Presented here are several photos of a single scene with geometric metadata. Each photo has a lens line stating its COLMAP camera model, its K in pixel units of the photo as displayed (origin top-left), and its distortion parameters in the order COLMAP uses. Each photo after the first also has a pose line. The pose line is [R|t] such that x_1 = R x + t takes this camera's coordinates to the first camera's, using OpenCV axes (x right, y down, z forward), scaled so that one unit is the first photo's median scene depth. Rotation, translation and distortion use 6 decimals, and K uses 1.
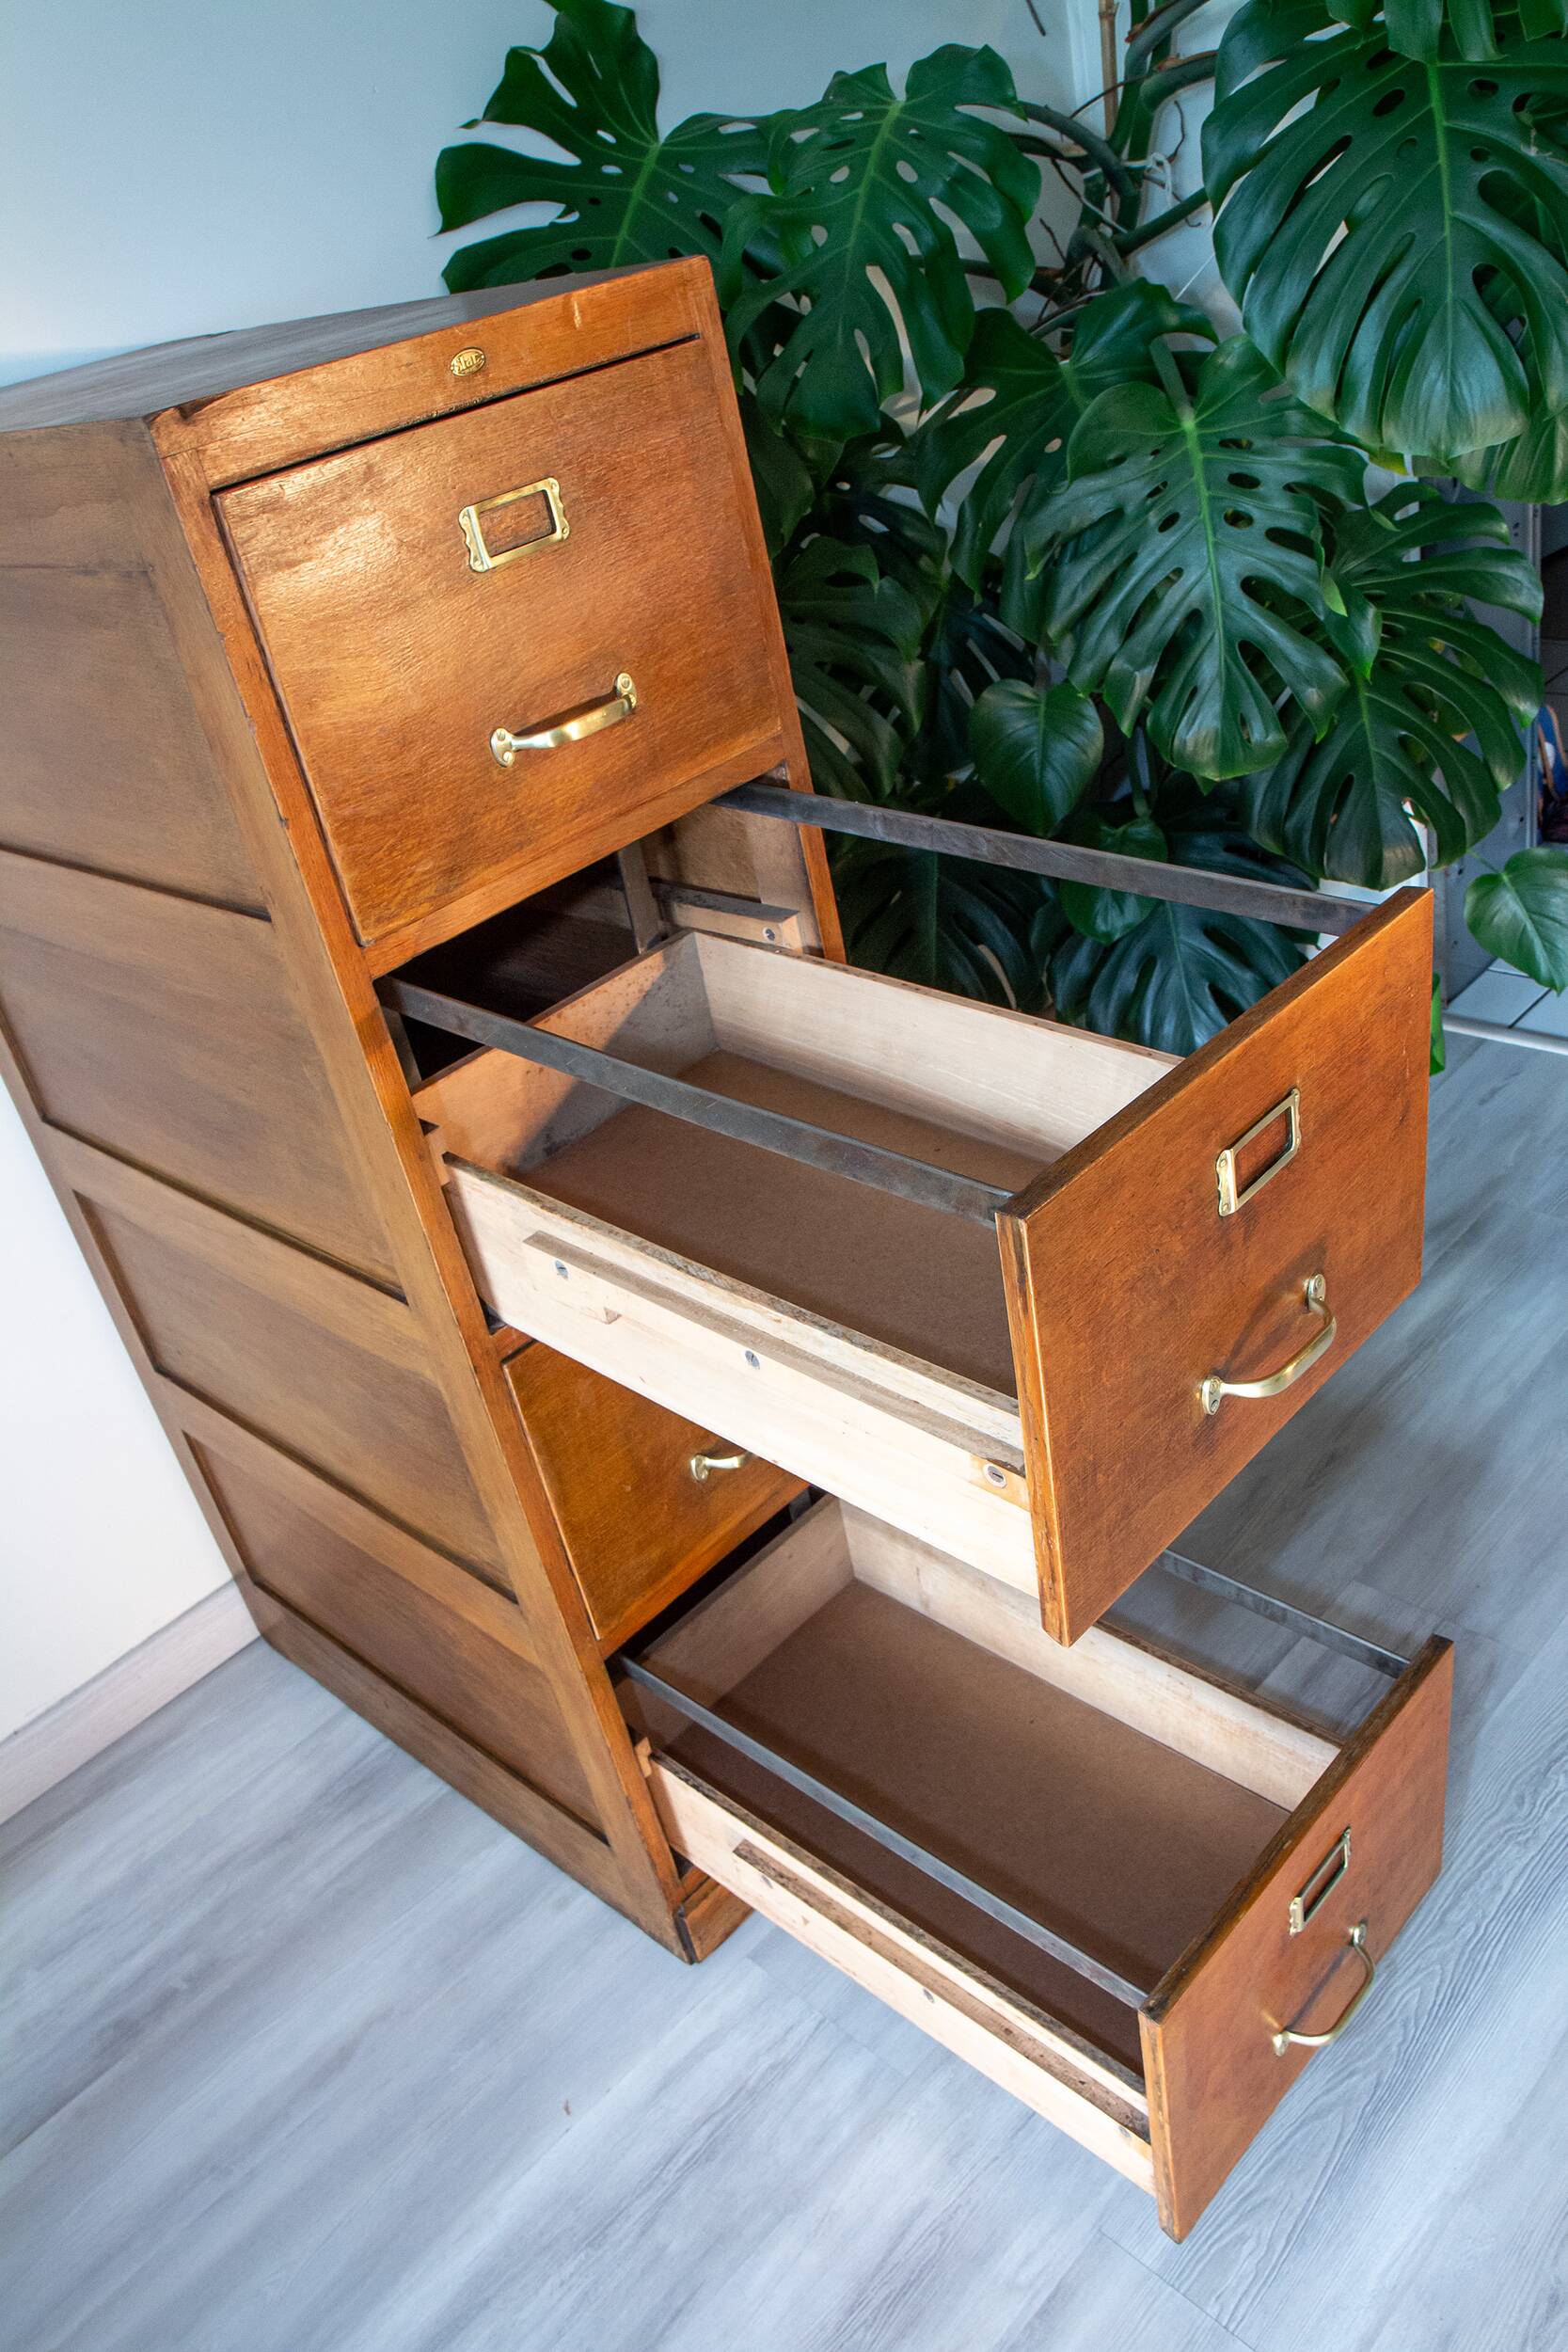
lens RADIAL K [[1835.9, 0, 782.0], [0, 1835.9, 1194.7], [0, 0, 1]] dist [-0.106208, 0.103080]
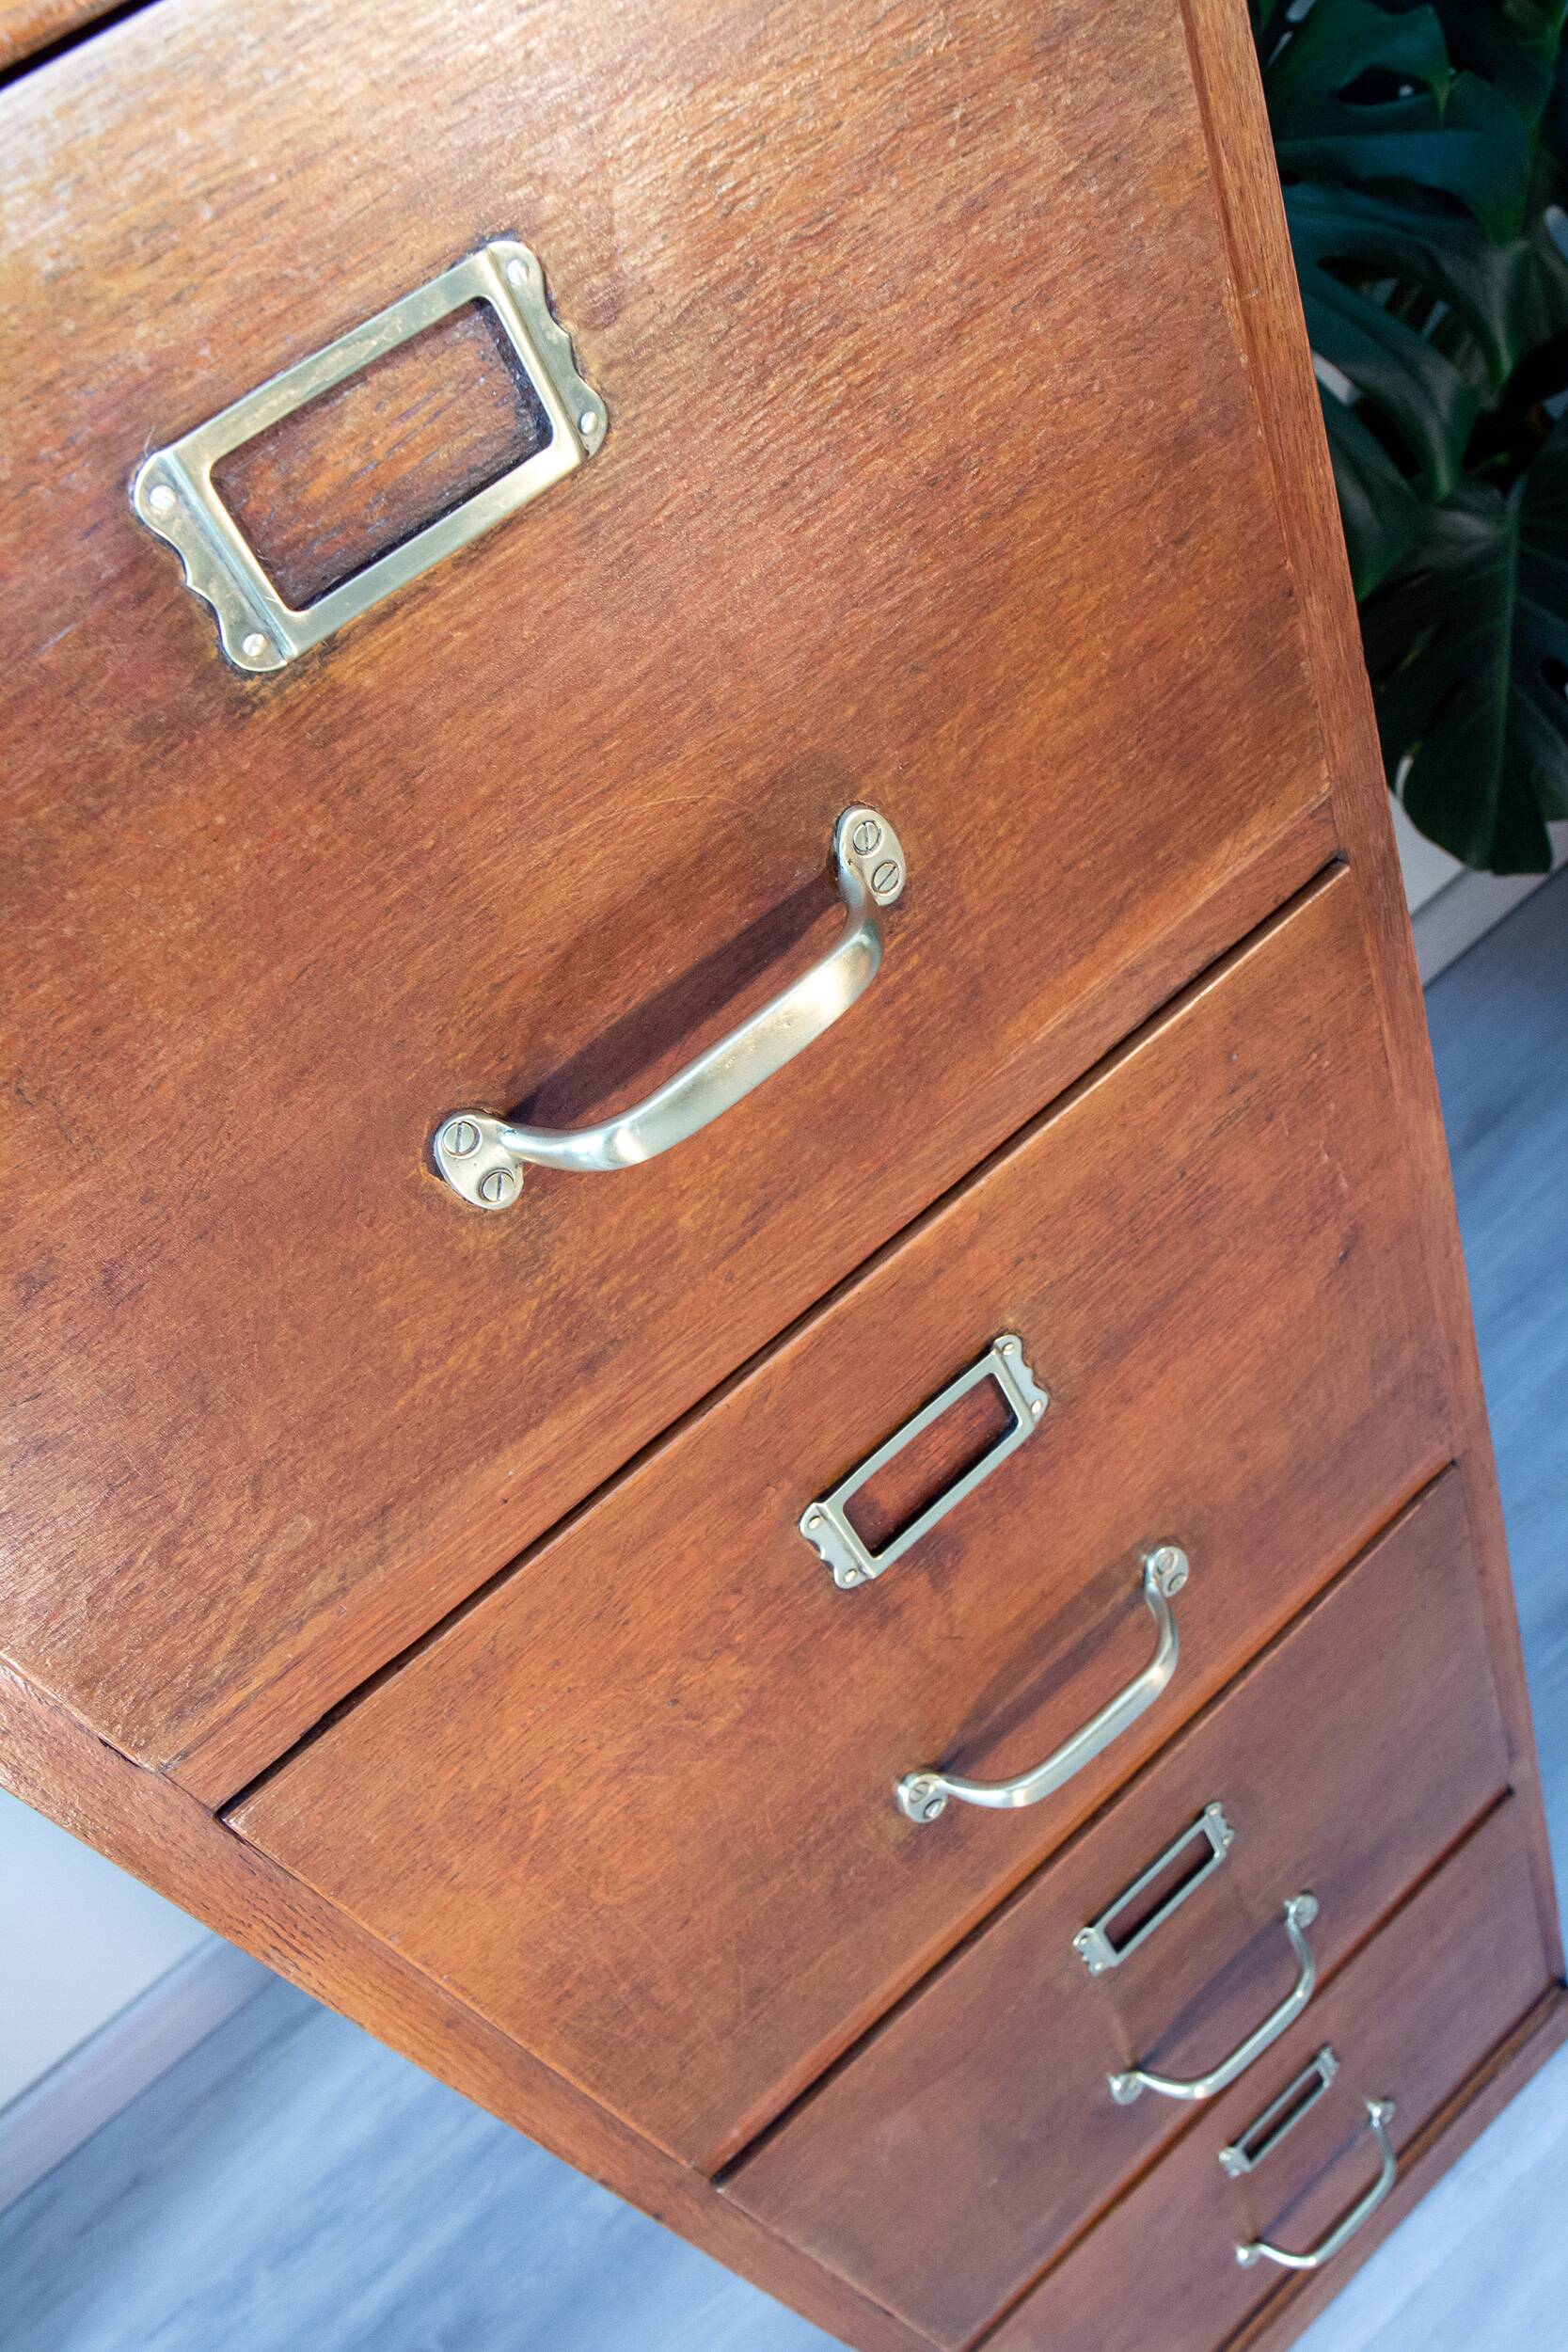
lens RADIAL K [[1783.1, 0, 785.4], [0, 1783.1, 1190.7], [0, 0, 1]] dist [-0.109608, 0.101519]
pose [[0.971802, 0.000606, -0.235798, -0.016833], [0.065811, 0.959562, 0.273696, -0.203141], [0.226428, -0.281497, 0.932464, 0.452178]]
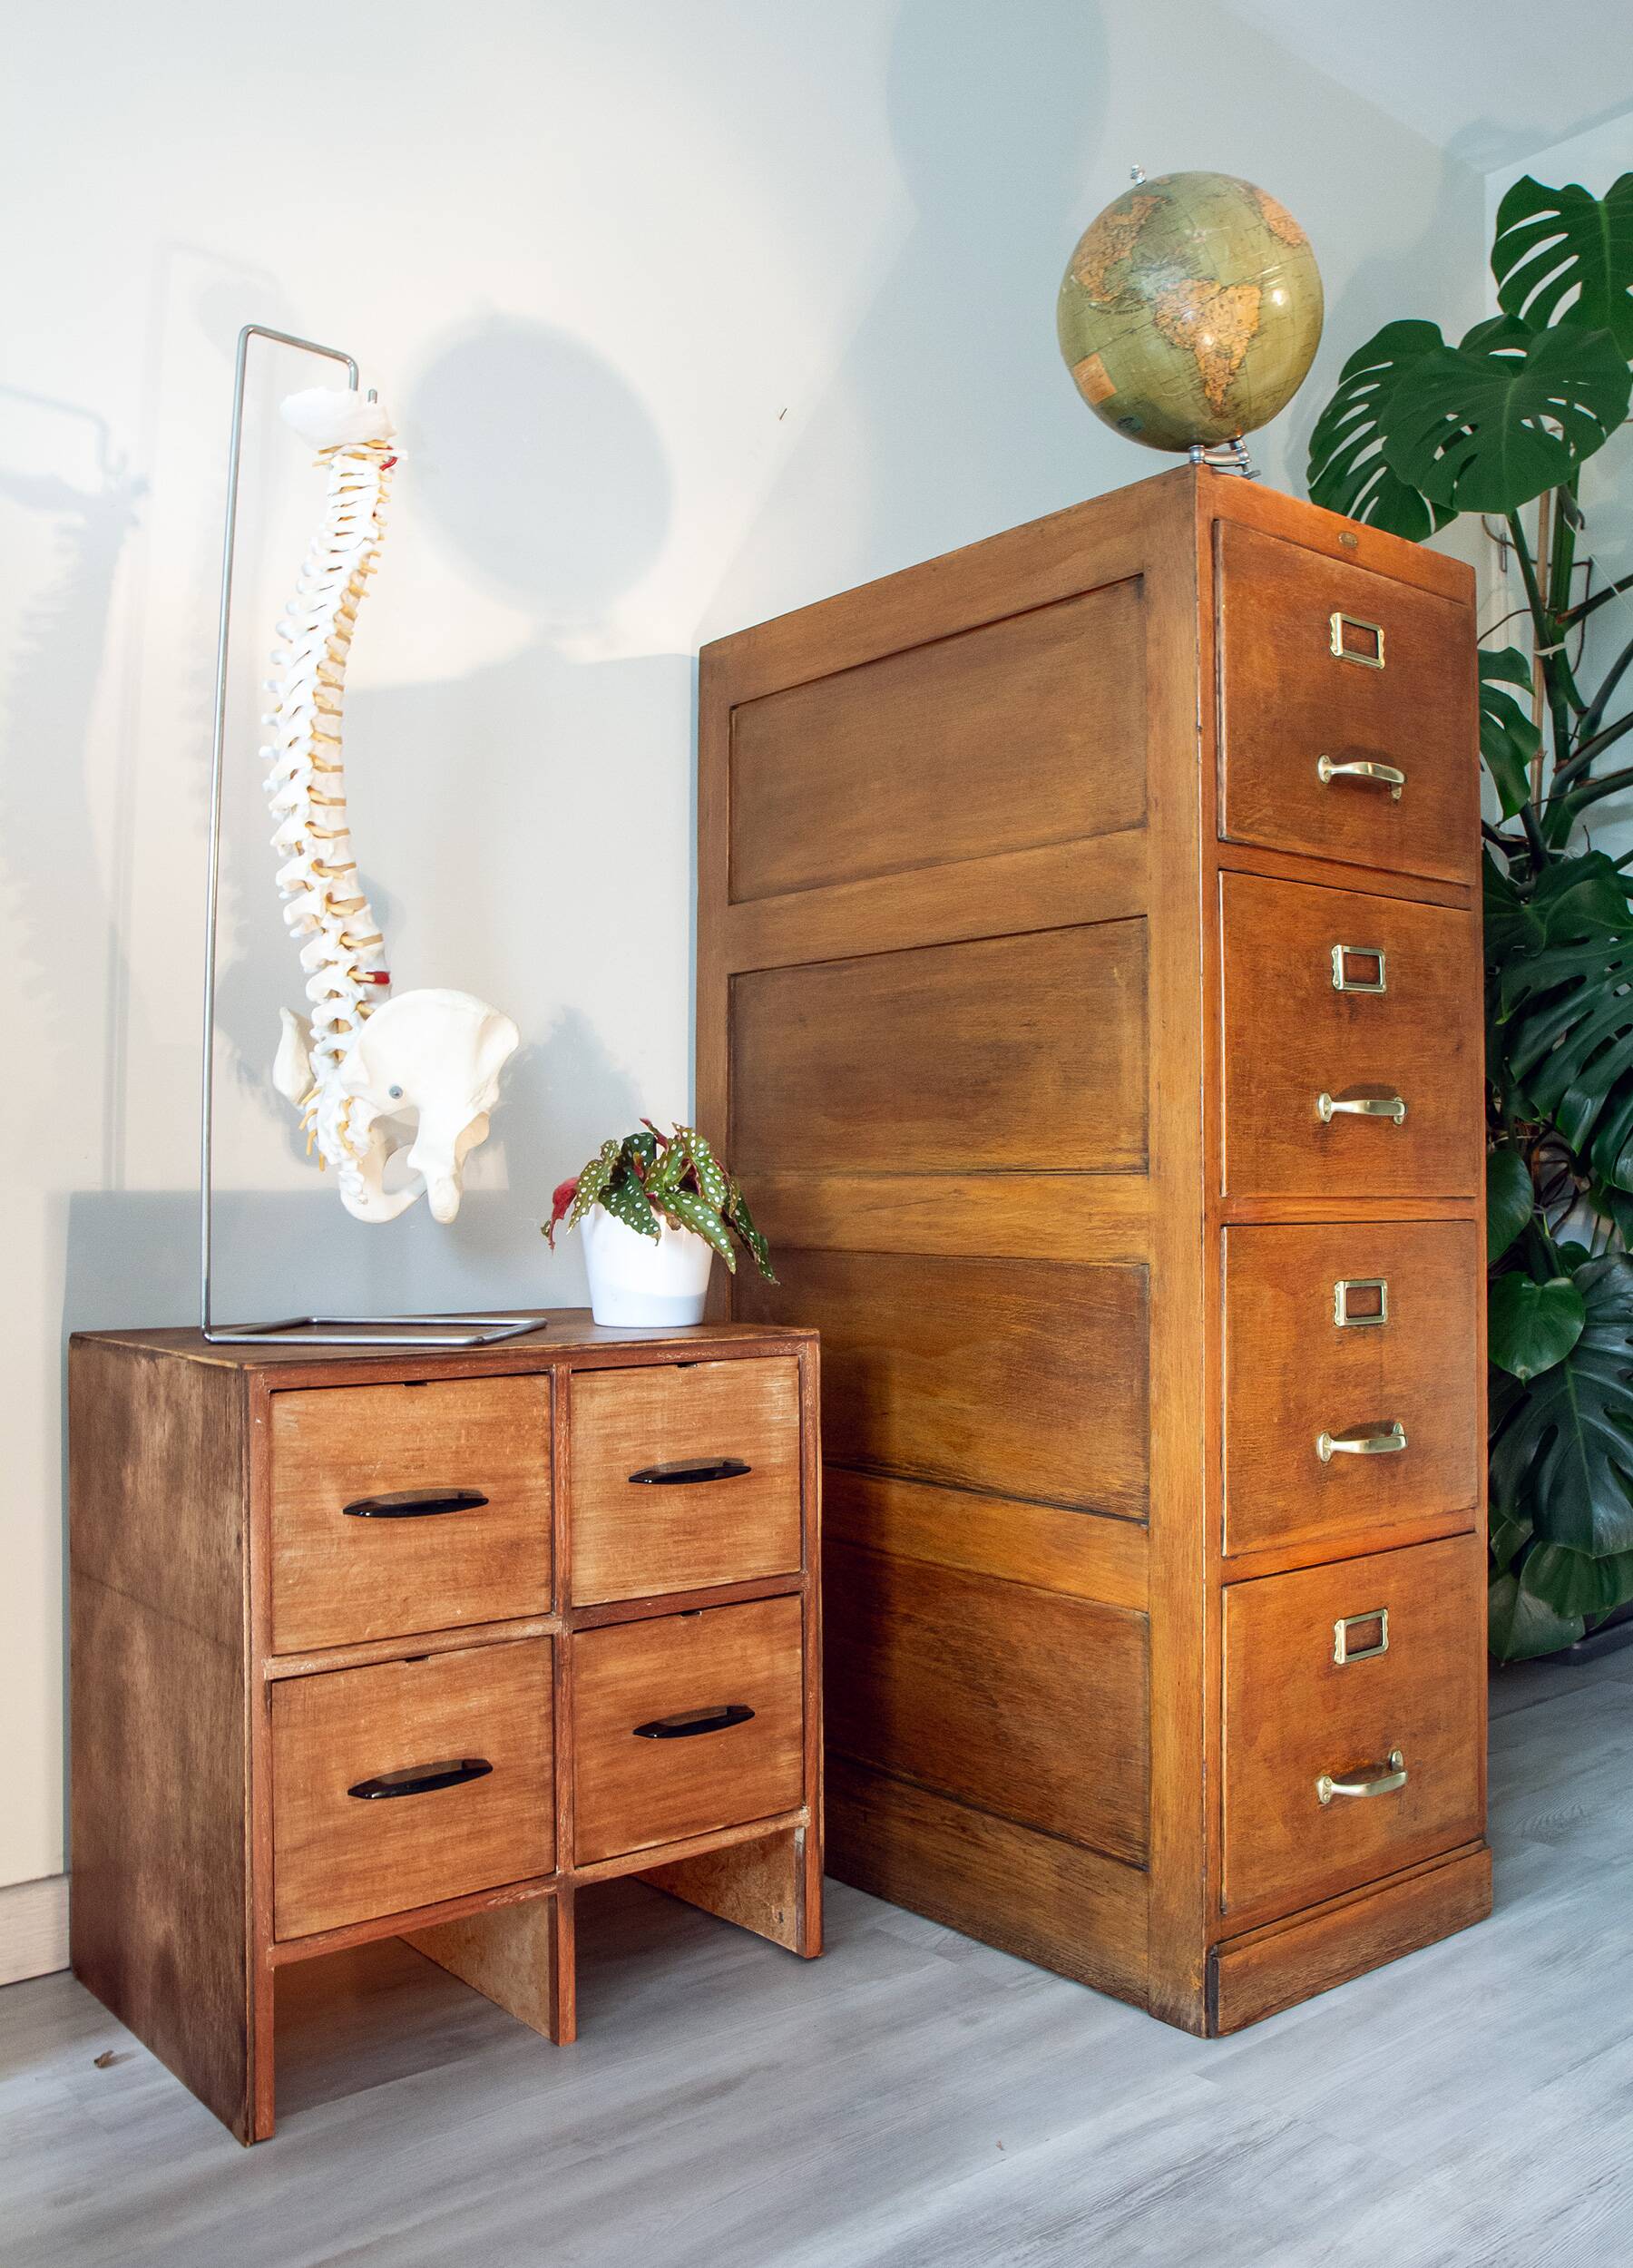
lens RADIAL K [[1925.9, 0, 845.5], [0, 1925.9, 1136.6], [0, 0, 1]] dist [-0.087497, 0.099437]
pose [[0.974876, 0.187841, -0.119717, -0.177799], [-0.222739, 0.826566, -0.516891, 0.520615], [0.001861, 0.530571, 0.847639, -0.059236]]
